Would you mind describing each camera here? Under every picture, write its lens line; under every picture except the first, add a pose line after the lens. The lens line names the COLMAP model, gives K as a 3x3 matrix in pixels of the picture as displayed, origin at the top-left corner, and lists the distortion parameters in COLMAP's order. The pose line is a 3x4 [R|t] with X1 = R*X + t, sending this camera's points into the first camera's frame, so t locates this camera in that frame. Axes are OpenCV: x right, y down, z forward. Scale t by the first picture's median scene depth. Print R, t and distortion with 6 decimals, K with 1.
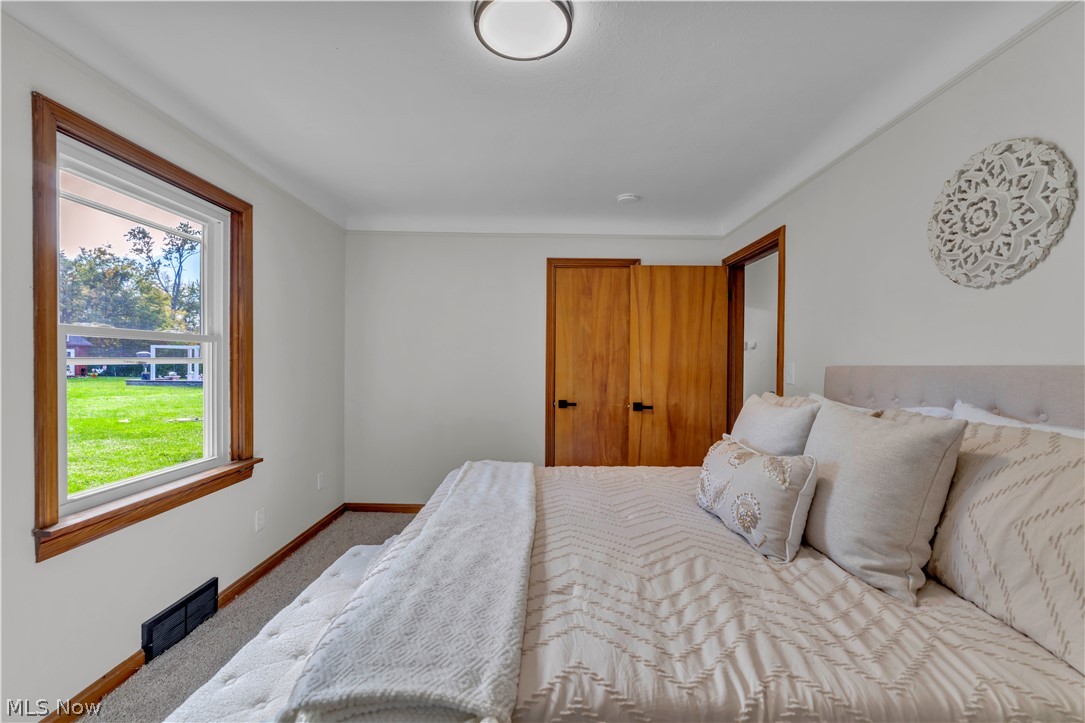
lens RADIAL K [[444.3, 0, 542.5], [0, 444.3, 361.5], [0, 0, 1]] dist [0.000452, 0.000030]
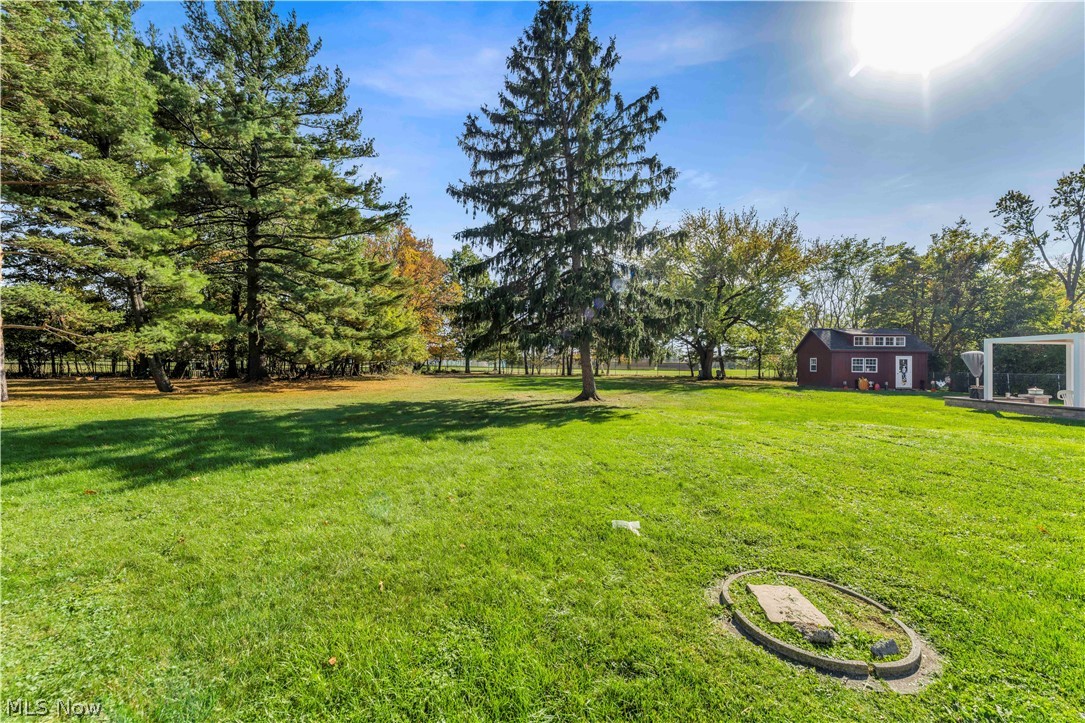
lens RADIAL K [[444.3, 0, 542.5], [0, 444.3, 361.5], [0, 0, 1]] dist [0.000452, 0.000030]
pose [[-0.014230, -0.020060, -0.999698, -0.328614], [-0.017953, 0.999643, -0.019803, 0.014960], [0.999738, 0.017666, -0.014585, 0.476420]]
